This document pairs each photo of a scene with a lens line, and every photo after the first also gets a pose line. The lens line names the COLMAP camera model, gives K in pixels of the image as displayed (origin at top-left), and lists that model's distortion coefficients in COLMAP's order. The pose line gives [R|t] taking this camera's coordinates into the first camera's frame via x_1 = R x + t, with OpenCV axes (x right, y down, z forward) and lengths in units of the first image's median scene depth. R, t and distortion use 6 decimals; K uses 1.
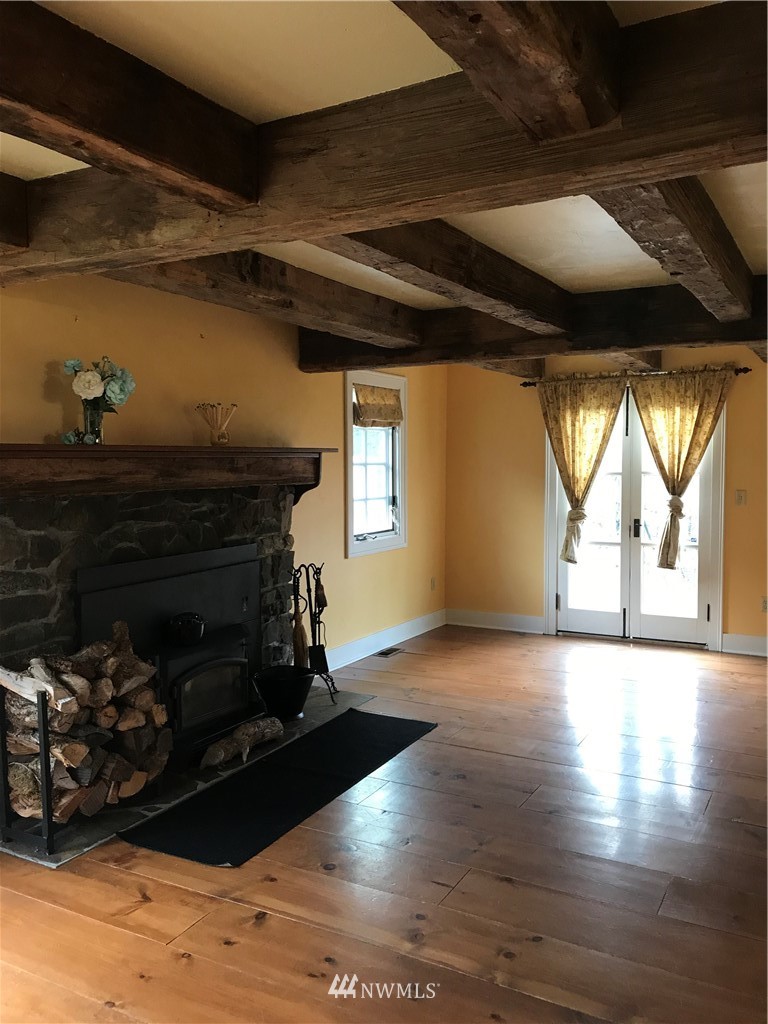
lens RADIAL K [[831.1, 0, 378.3], [0, 831.1, 511.3], [0, 0, 1]] dist [0.045340, -0.024699]
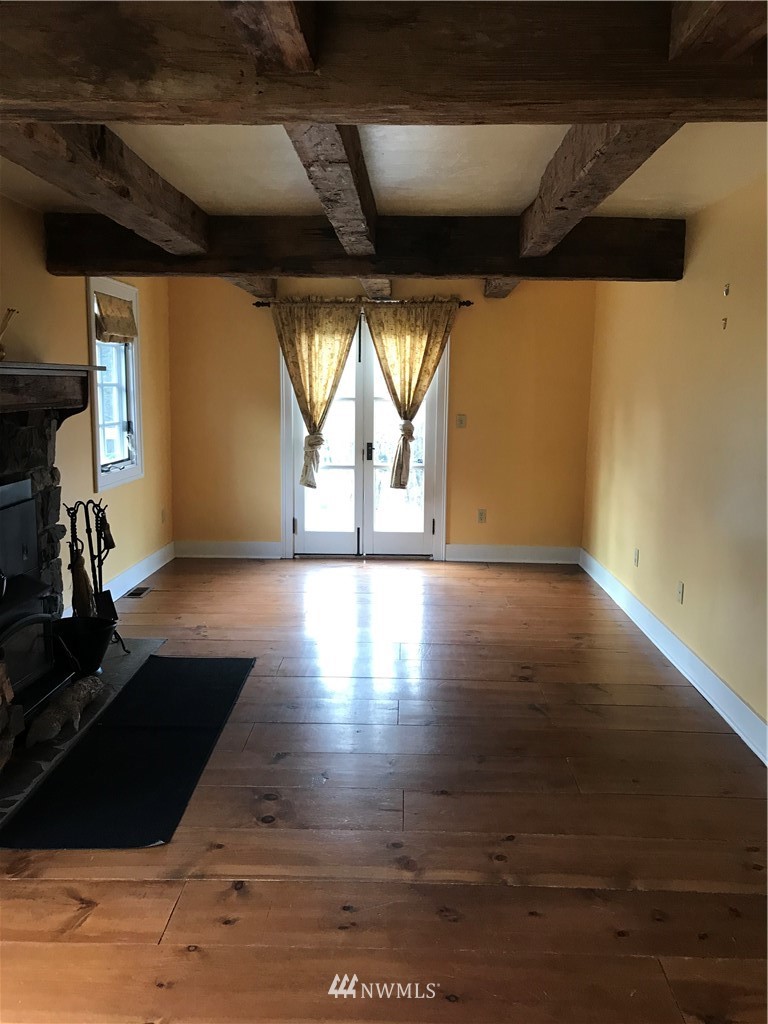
lens RADIAL K [[831.1, 0, 383.3], [0, 831.1, 513.4], [0, 0, 1]] dist [0.045340, -0.024699]
pose [[0.889211, -0.056022, 0.454055, -0.171831], [0.013315, 0.995223, 0.096716, -0.003164], [-0.457304, -0.079955, 0.885709, 0.066767]]
